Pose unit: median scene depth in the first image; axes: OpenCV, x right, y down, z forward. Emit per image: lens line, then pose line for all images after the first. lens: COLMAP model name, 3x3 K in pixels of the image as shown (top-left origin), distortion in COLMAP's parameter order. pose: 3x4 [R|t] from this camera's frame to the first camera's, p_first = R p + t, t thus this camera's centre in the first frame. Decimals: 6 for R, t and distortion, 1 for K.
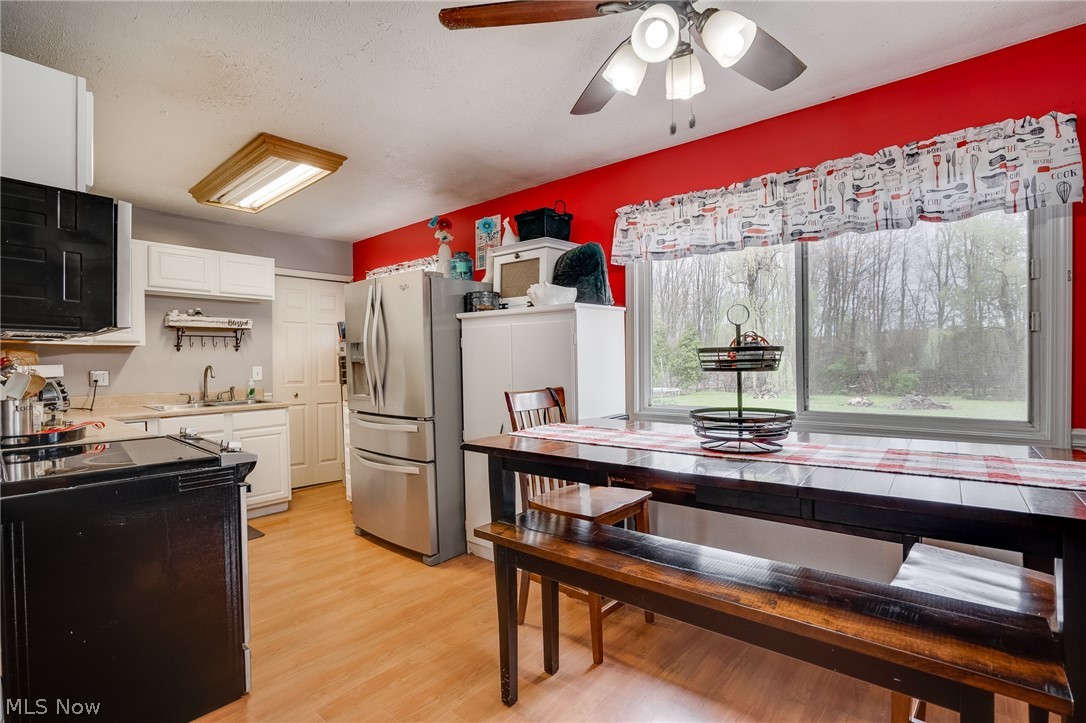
lens RADIAL K [[516.8, 0, 543.0], [0, 516.8, 361.5], [0, 0, 1]] dist [-0.046028, 0.019411]
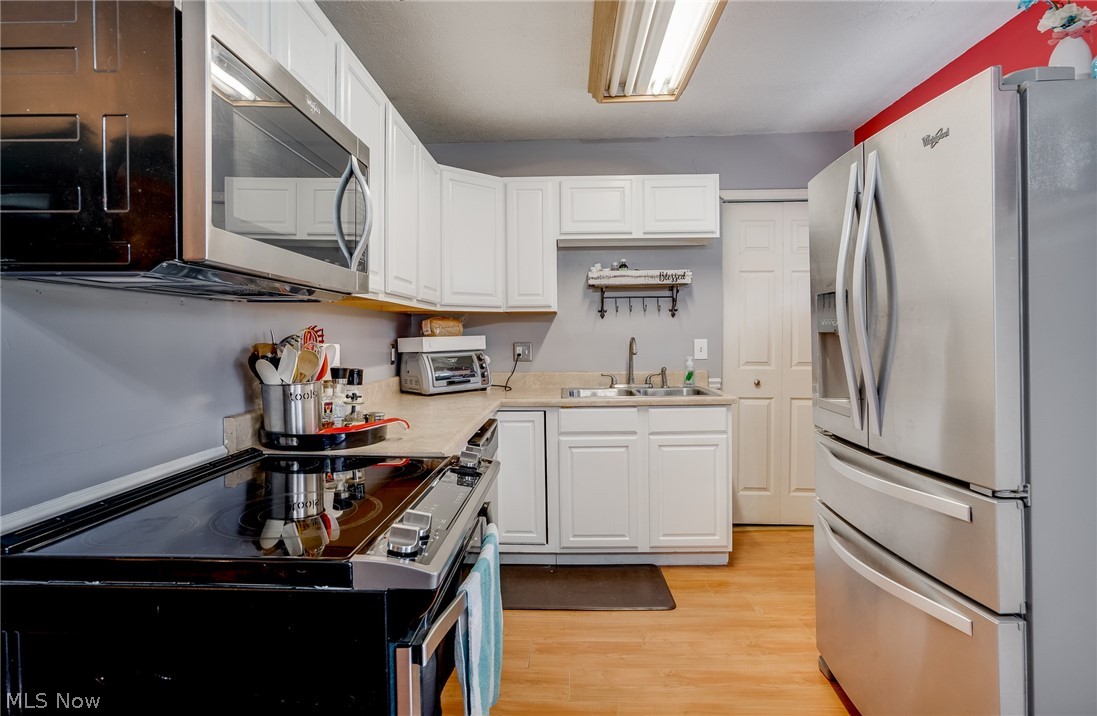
lens RADIAL K [[585.7, 0, 548.5], [0, 585.7, 358.0], [0, 0, 1]] dist [0.000826, 0.001282]
pose [[0.628706, 0.034833, -0.776863, -0.110073], [0.000486, 0.998979, 0.045185, -0.000526], [0.777643, -0.028785, 0.628047, 0.499853]]
